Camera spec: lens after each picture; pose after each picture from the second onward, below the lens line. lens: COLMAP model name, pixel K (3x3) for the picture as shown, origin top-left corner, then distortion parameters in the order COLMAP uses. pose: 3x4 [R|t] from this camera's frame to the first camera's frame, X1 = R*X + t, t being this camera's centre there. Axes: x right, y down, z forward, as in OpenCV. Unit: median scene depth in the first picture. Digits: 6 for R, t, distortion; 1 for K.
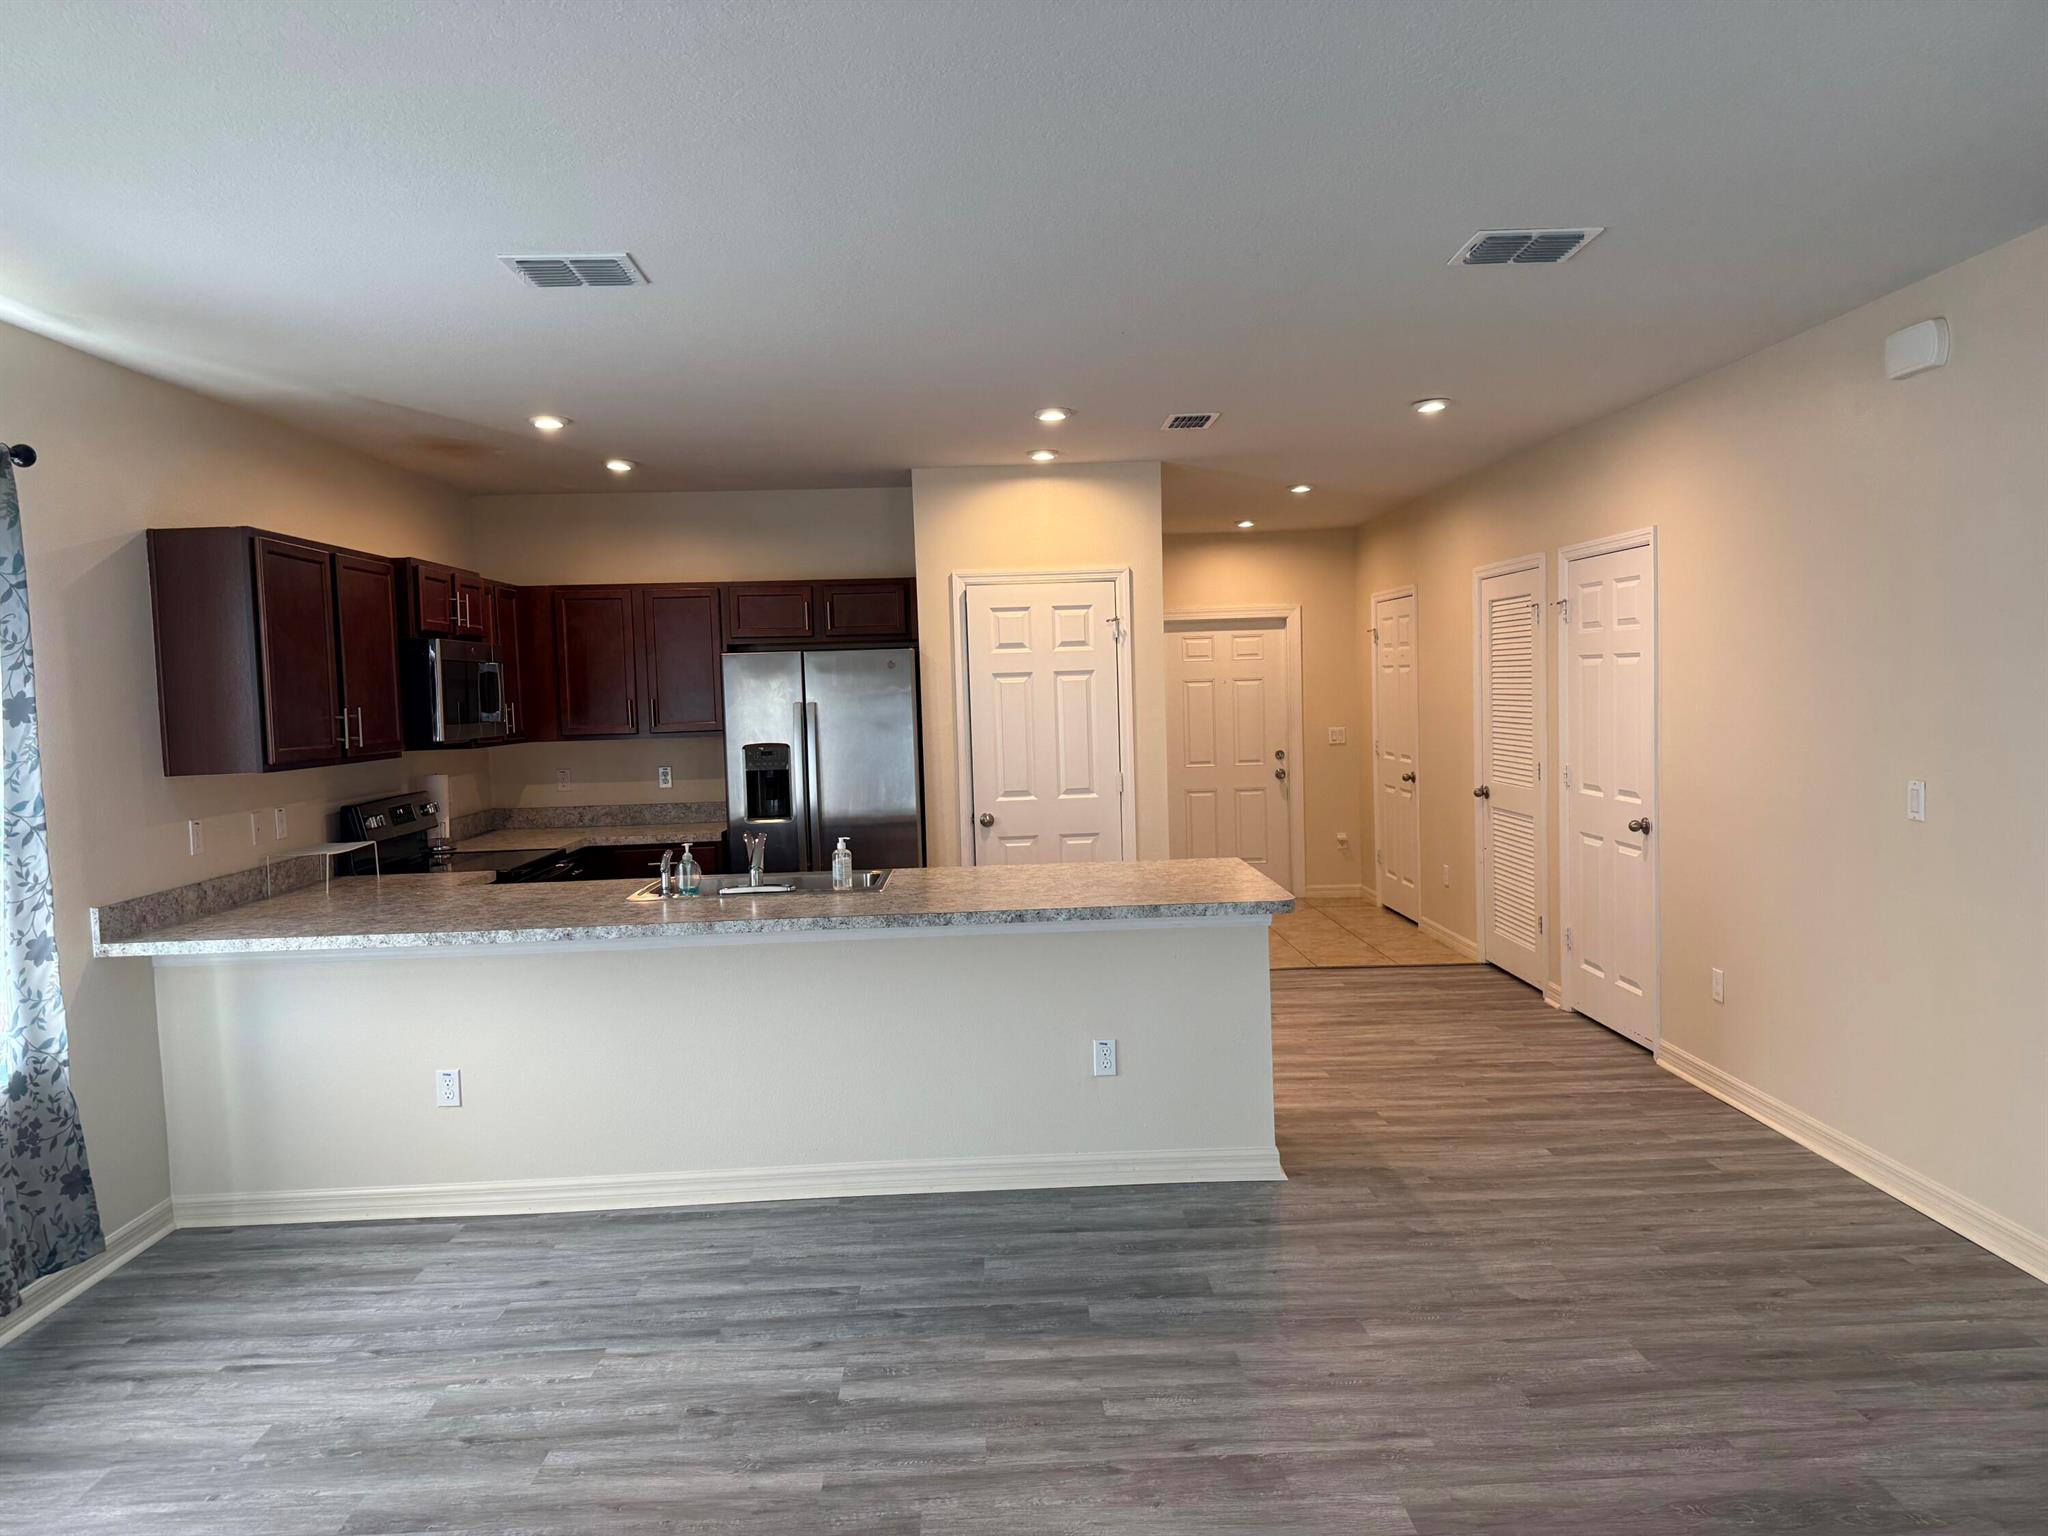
lens RADIAL K [[1437.1, 0, 1024.0], [0, 1437.1, 768.0], [0, 0, 1]] dist [0.181715, -0.369640]
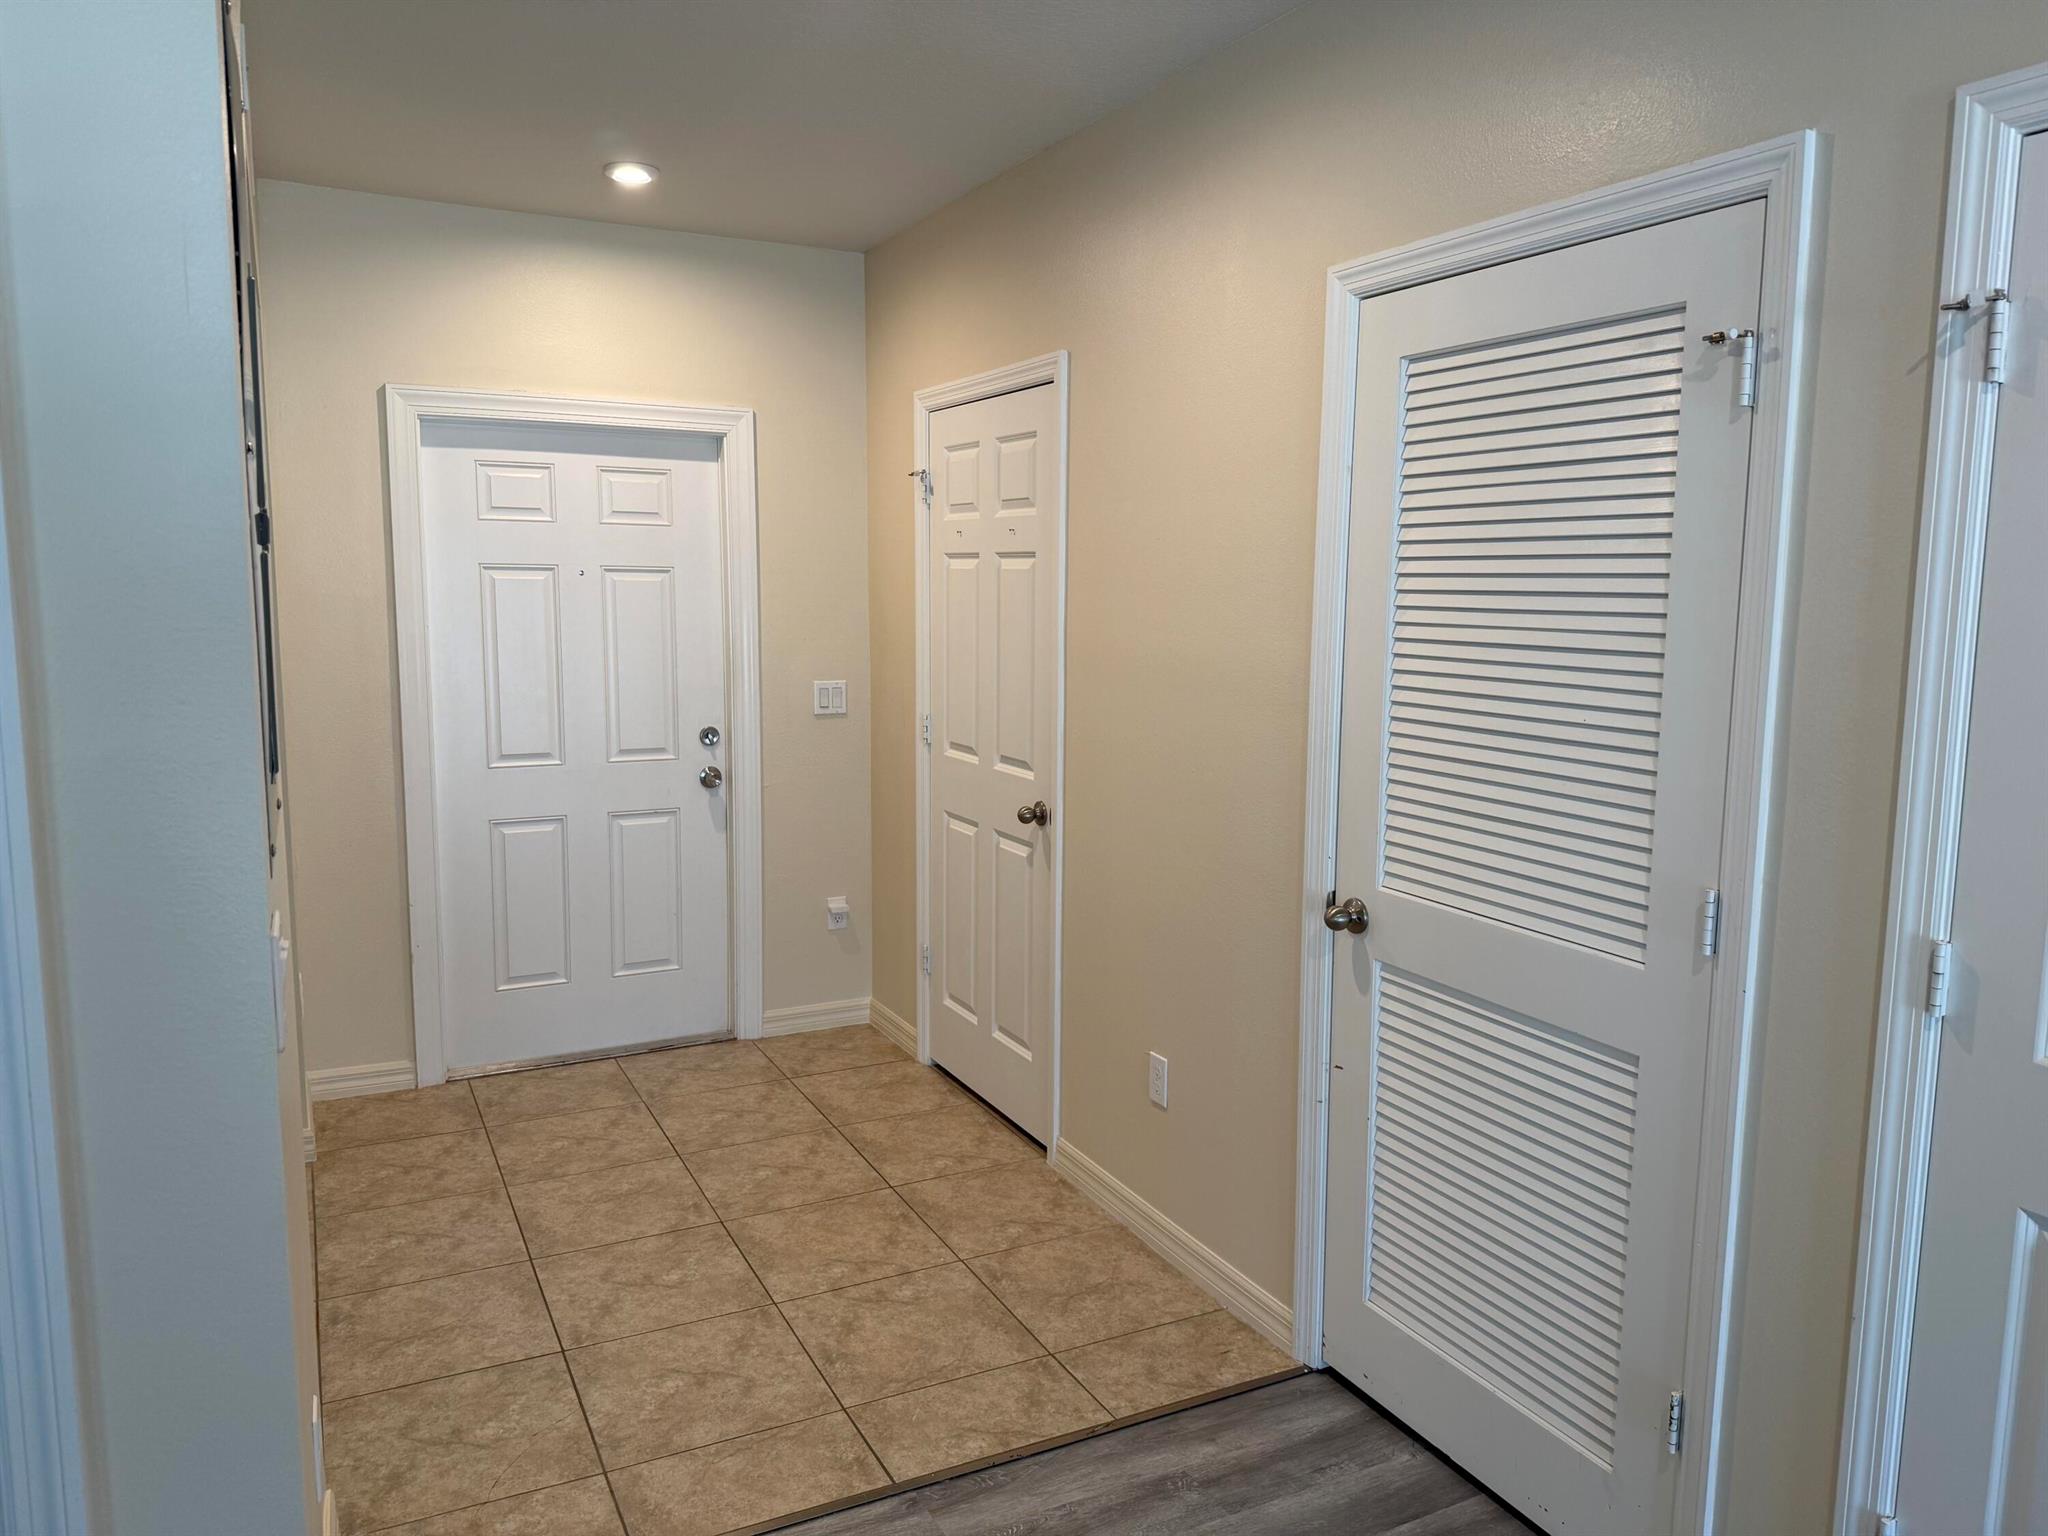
lens RADIAL K [[1437.6, 0, 1024.0], [0, 1437.6, 768.0], [0, 0, 1]] dist [0.171291, -0.297810]
pose [[0.907597, -0.015404, 0.419559, 0.110845], [-0.012311, 0.997921, 0.063269, -0.045047], [-0.419661, -0.062588, 0.905520, 0.810485]]
